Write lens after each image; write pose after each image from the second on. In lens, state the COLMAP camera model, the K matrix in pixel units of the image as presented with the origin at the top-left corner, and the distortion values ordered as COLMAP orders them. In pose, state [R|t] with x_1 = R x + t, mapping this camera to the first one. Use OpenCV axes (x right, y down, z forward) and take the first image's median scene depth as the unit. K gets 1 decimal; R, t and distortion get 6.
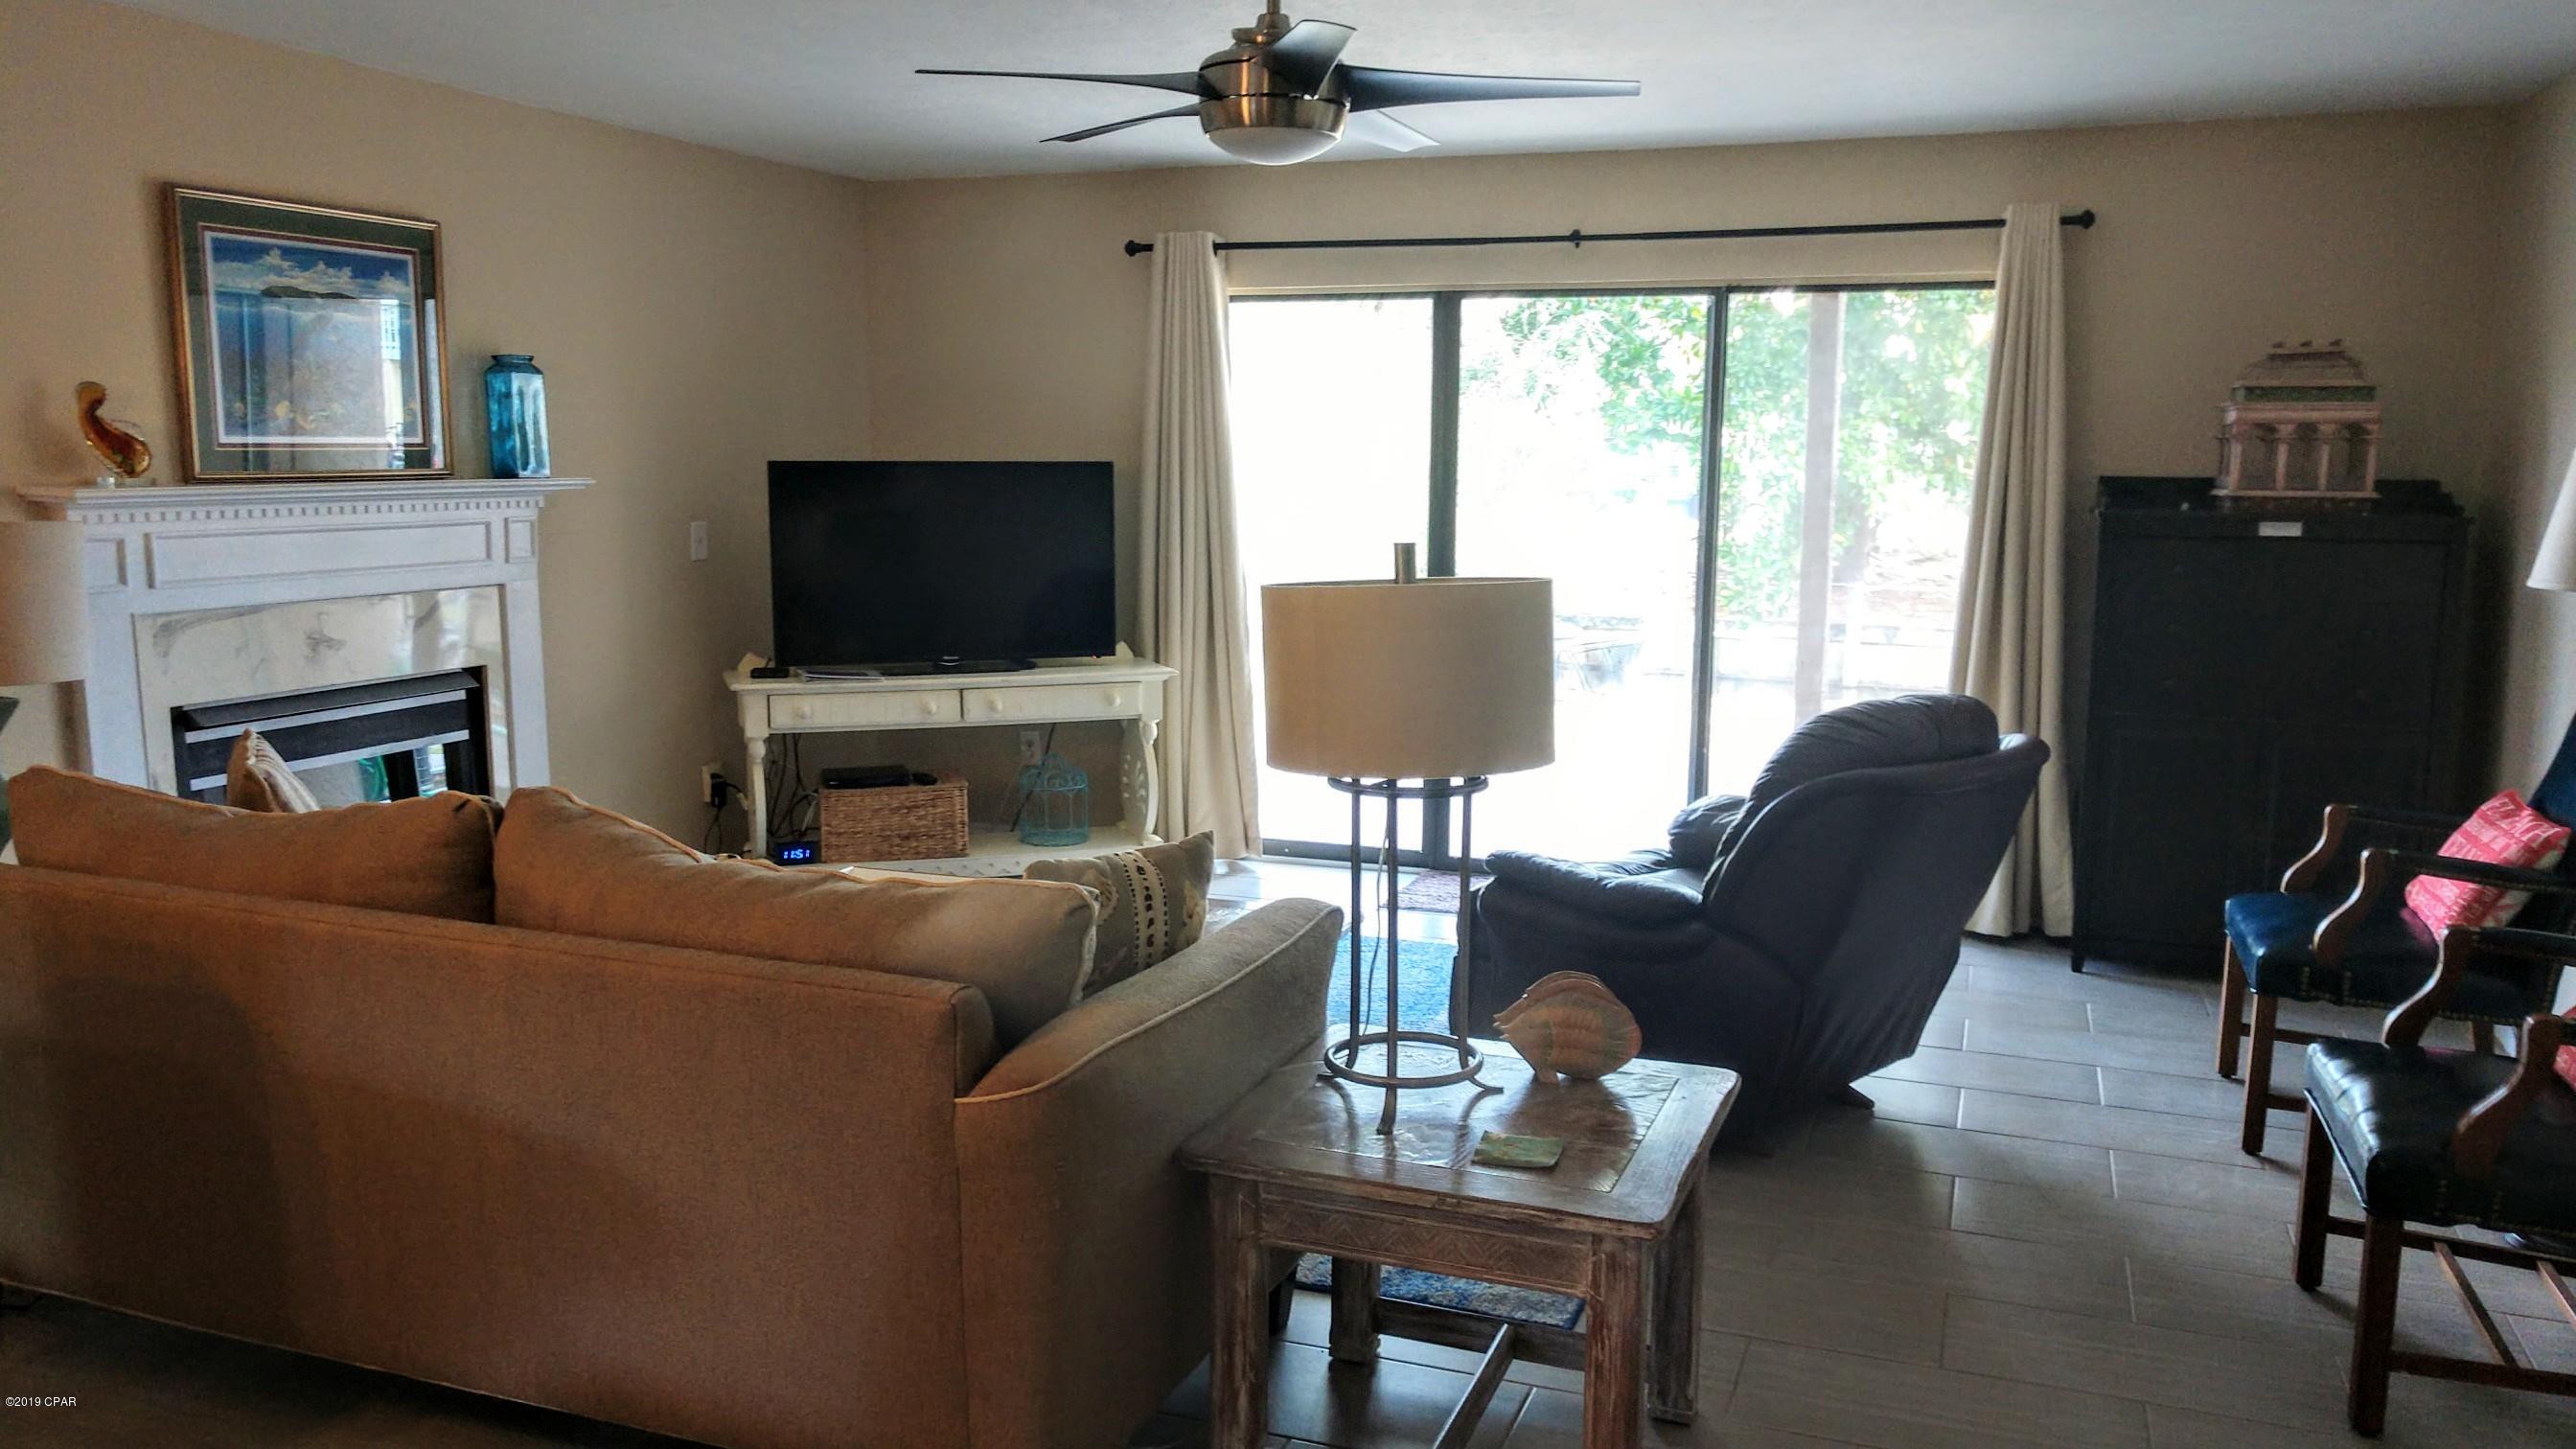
lens RADIAL K [[1962.6, 0, 1288.0], [0, 1962.6, 724.5], [0, 0, 1]] dist [0.027555, 0.005116]
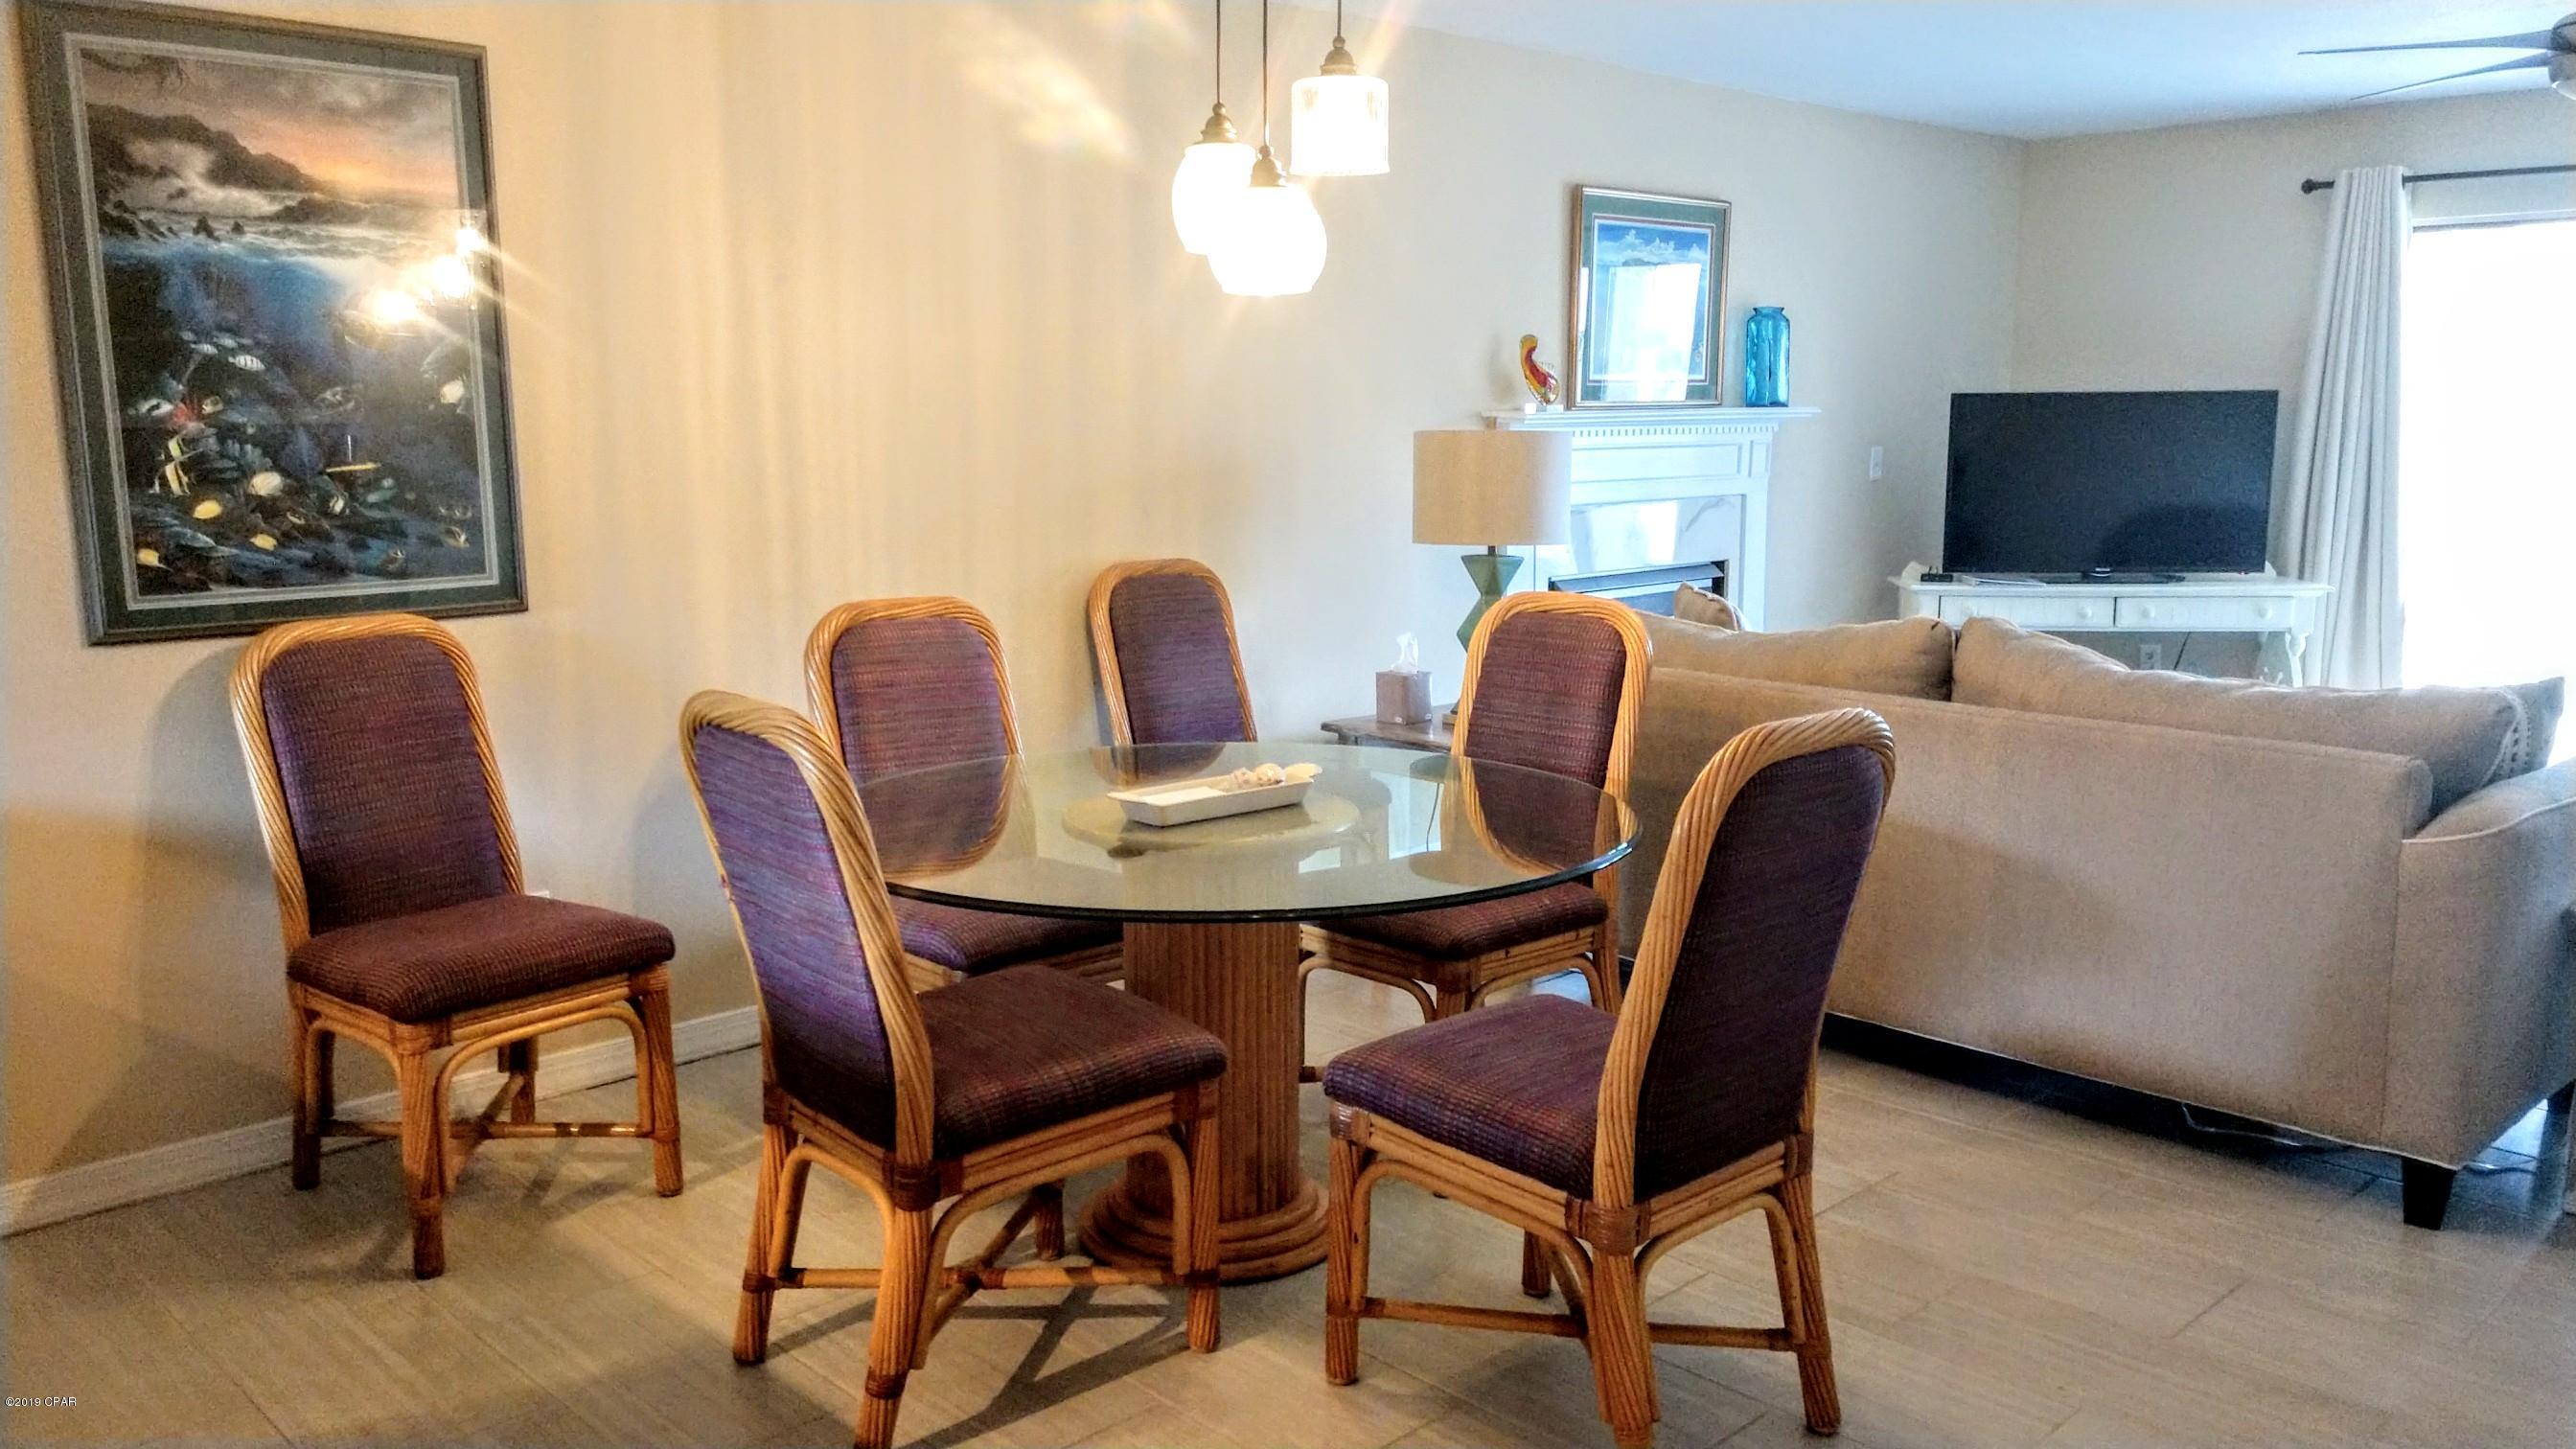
lens RADIAL K [[1962.6, 0, 1288.0], [0, 1962.6, 724.5], [0, 0, 1]] dist [0.027555, 0.005116]
pose [[0.902816, 0.061184, -0.425651, -0.137623], [-0.052147, 0.998099, 0.032864, 0.051975], [0.426853, -0.007473, 0.904290, -0.260139]]
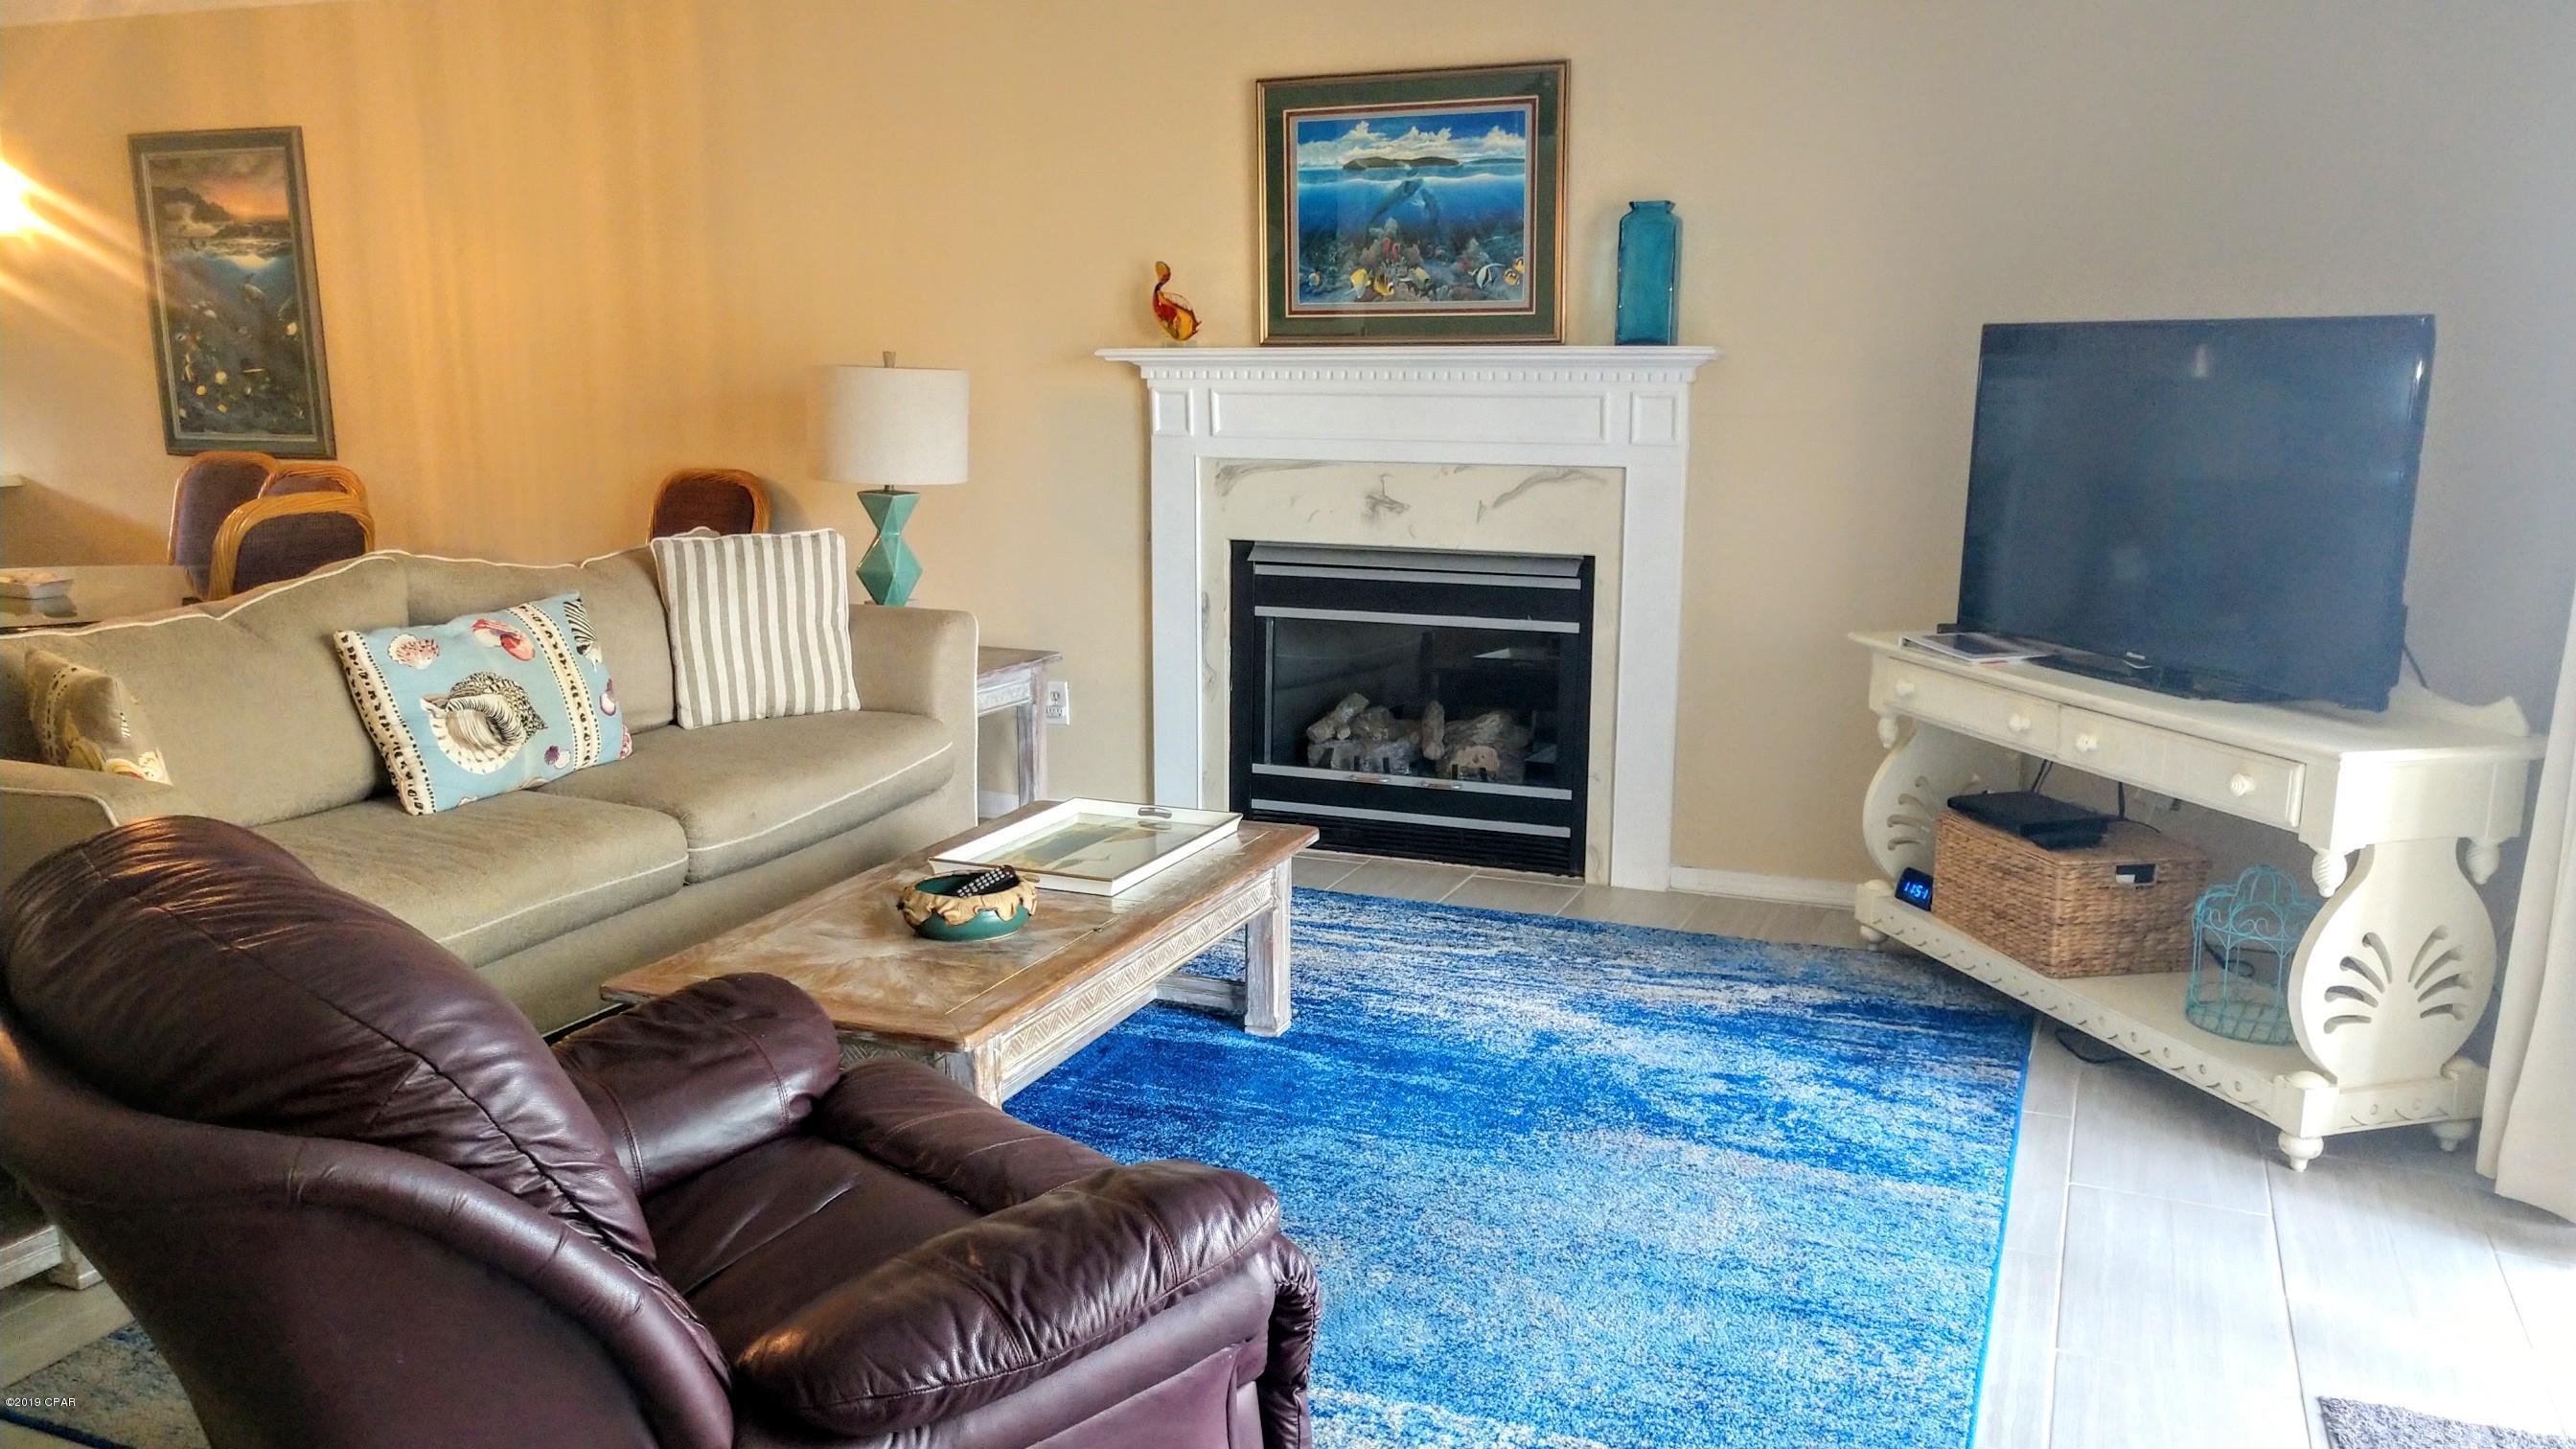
lens RADIAL K [[1962.6, 0, 1288.0], [0, 1962.6, 724.5], [0, 0, 1]] dist [0.027555, 0.005116]
pose [[-0.046612, 0.190956, -0.980491, 0.546499], [-0.137753, 0.970951, 0.195646, -0.123122], [0.989369, 0.144185, -0.018953, 0.979905]]
